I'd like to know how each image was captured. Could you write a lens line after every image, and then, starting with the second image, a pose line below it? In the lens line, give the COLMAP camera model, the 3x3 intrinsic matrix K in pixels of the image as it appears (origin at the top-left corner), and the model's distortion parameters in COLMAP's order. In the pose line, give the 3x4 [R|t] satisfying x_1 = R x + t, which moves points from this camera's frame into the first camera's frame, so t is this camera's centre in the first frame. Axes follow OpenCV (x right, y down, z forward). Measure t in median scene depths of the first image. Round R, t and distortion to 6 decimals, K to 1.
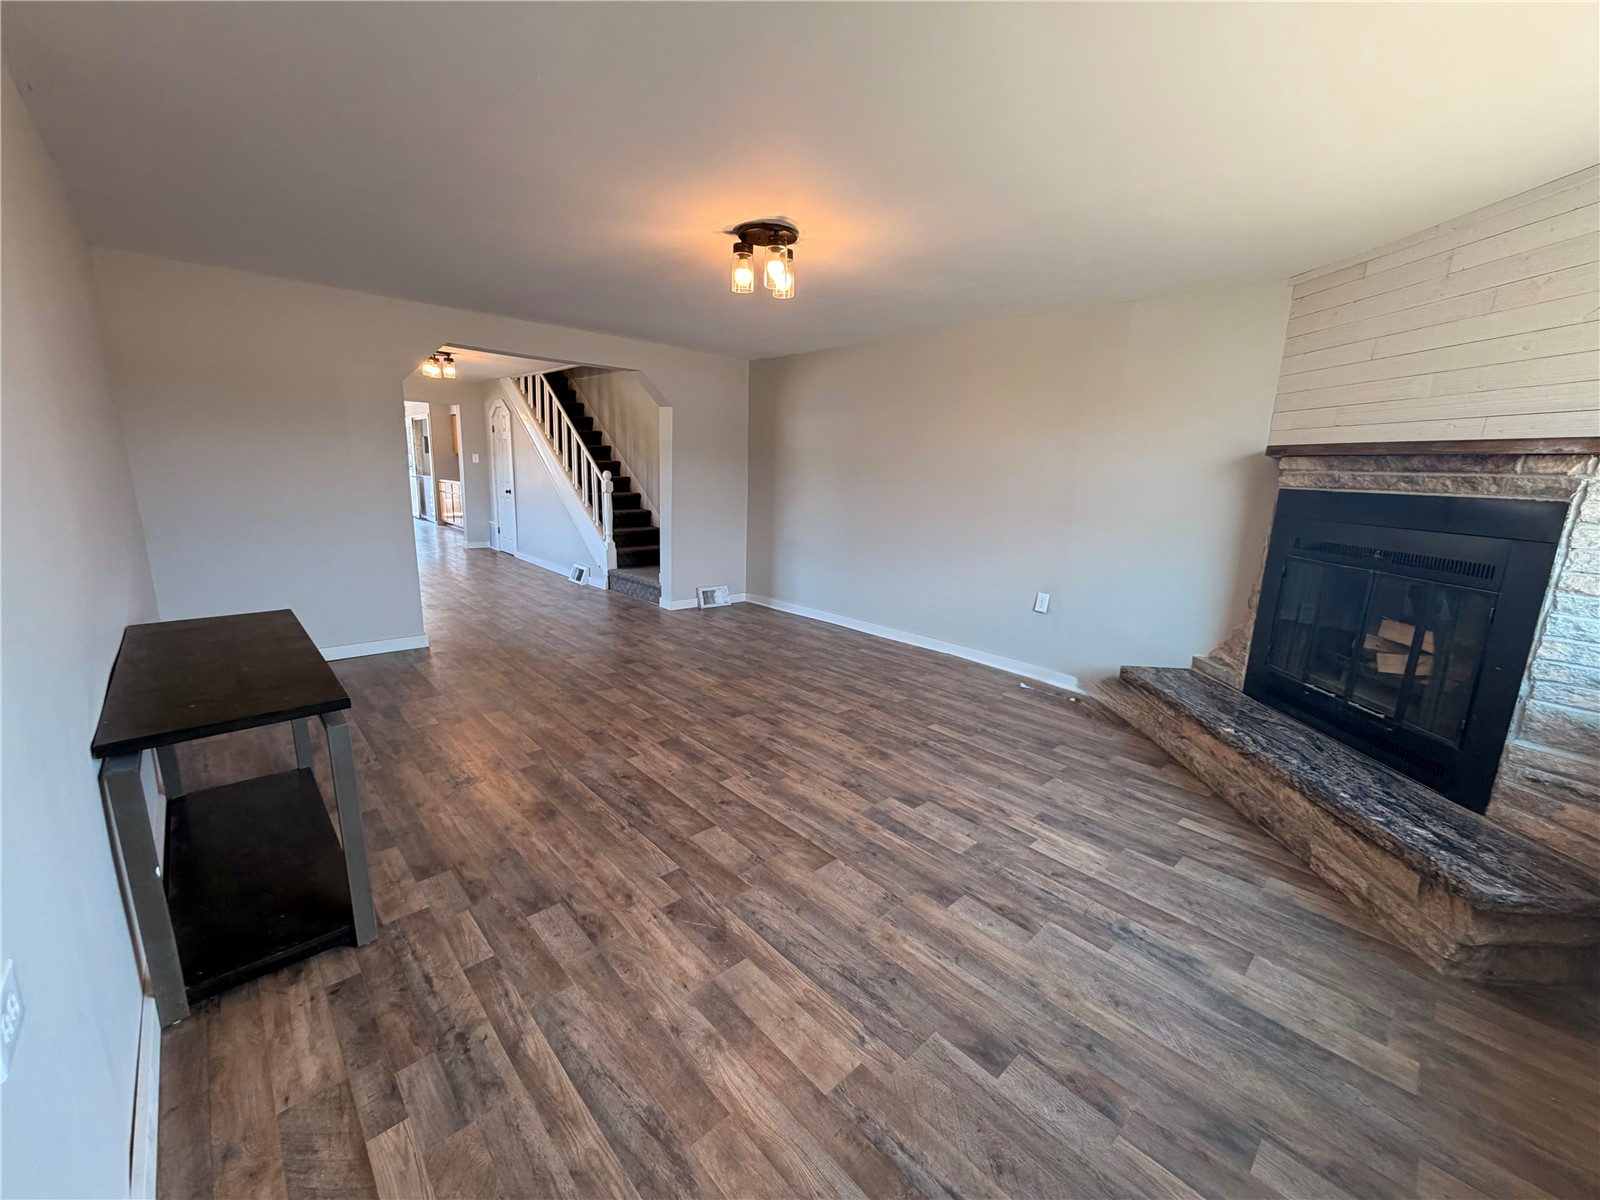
lens RADIAL K [[619.8, 0, 785.4], [0, 619.8, 598.4], [0, 0, 1]] dist [0.000554, -0.000114]
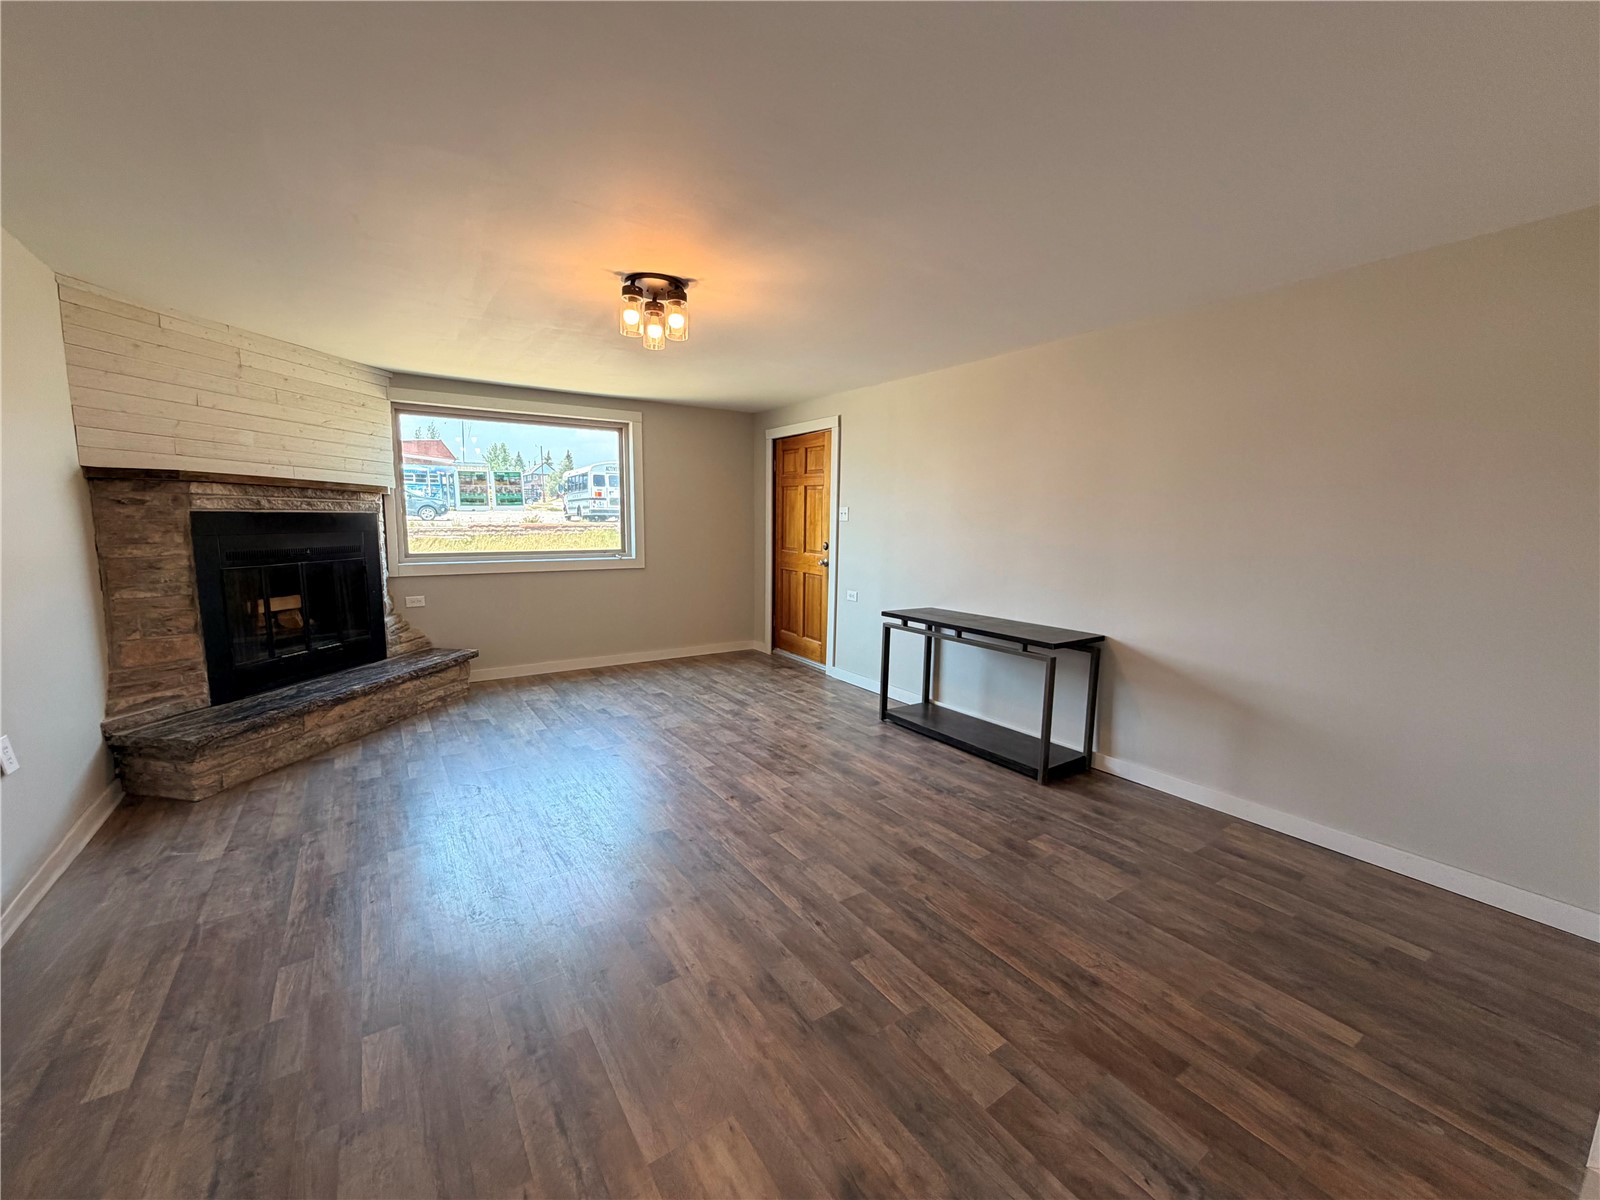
lens RADIAL K [[619.8, 0, 785.4], [0, 619.8, 598.4], [0, 0, 1]] dist [0.000554, -0.000114]
pose [[-0.986164, -0.068529, 0.150945, -0.484807], [-0.013661, 0.941052, 0.337985, -0.522203], [-0.165209, 0.331247, -0.928968, 2.384797]]
